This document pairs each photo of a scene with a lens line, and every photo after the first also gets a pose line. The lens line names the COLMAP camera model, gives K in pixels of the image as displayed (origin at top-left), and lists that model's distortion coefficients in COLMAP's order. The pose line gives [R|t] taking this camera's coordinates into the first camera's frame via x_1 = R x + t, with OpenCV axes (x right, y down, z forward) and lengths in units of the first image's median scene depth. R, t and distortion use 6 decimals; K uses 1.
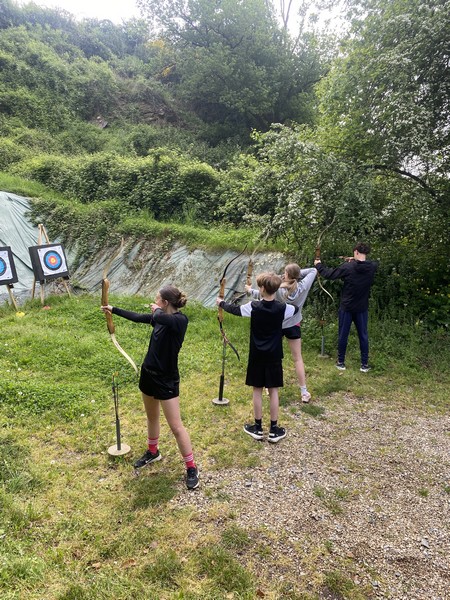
lens RADIAL K [[458.6, 0, 225.9], [0, 458.6, 303.4], [0, 0, 1]] dist [0.025557, -0.022675]
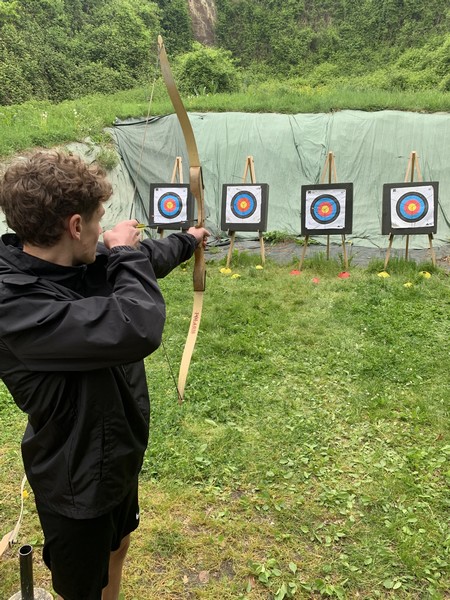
lens RADIAL K [[459.6, 0, 225.6], [0, 459.6, 308.2], [0, 0, 1]] dist [0.031794, -0.038786]
pose [[0.394371, 0.262782, -0.880578, 0.118561], [-0.169537, 0.962599, 0.211331, -0.040418], [0.903177, 0.065948, 0.424172, 0.404113]]
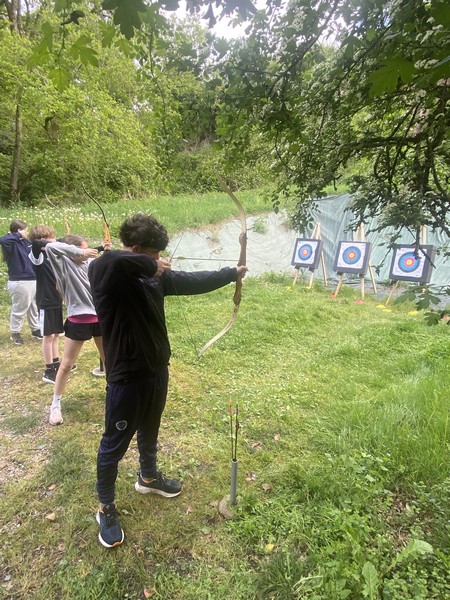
lens RADIAL K [[340.0, 0, 227.6], [0, 340.0, 305.0], [0, 0, 1]] dist [0.020833, -0.028012]
pose [[-0.162819, 0.217361, -0.962416, 0.255020], [-0.228043, 0.940731, 0.251043, -0.068787], [0.959941, 0.260347, -0.103602, 0.539693]]
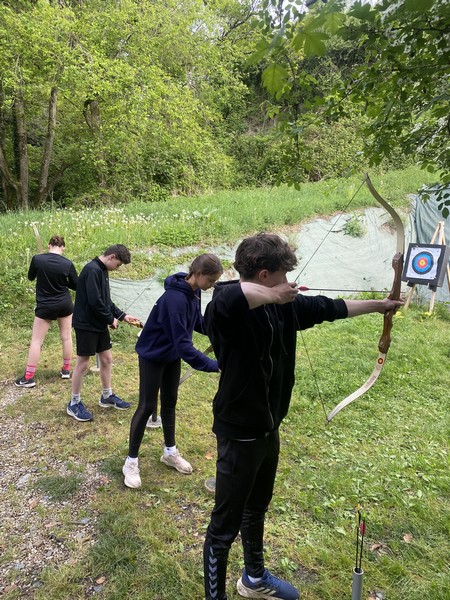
lens RADIAL K [[458.6, 0, 221.8], [0, 458.6, 294.3], [0, 0, 1]] dist [0.025557, -0.022675]
pose [[-0.325603, 0.134402, -0.935905, 0.257428], [-0.206932, 0.955719, 0.209239, -0.067591], [0.922584, 0.261797, -0.283373, 0.523526]]
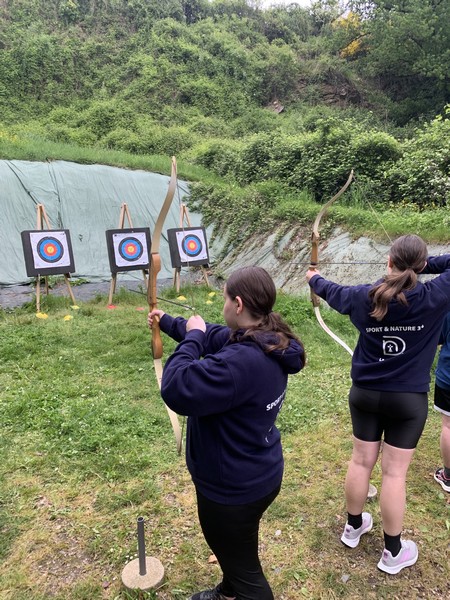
lens RADIAL K [[459.6, 0, 232.2], [0, 459.6, 298.8], [0, 0, 1]] dist [0.031794, -0.038786]
pose [[0.933561, 0.075009, -0.350483, 0.010086], [-0.076715, 0.997012, 0.009037, -0.004282], [0.350113, 0.018451, 0.936526, 0.170406]]
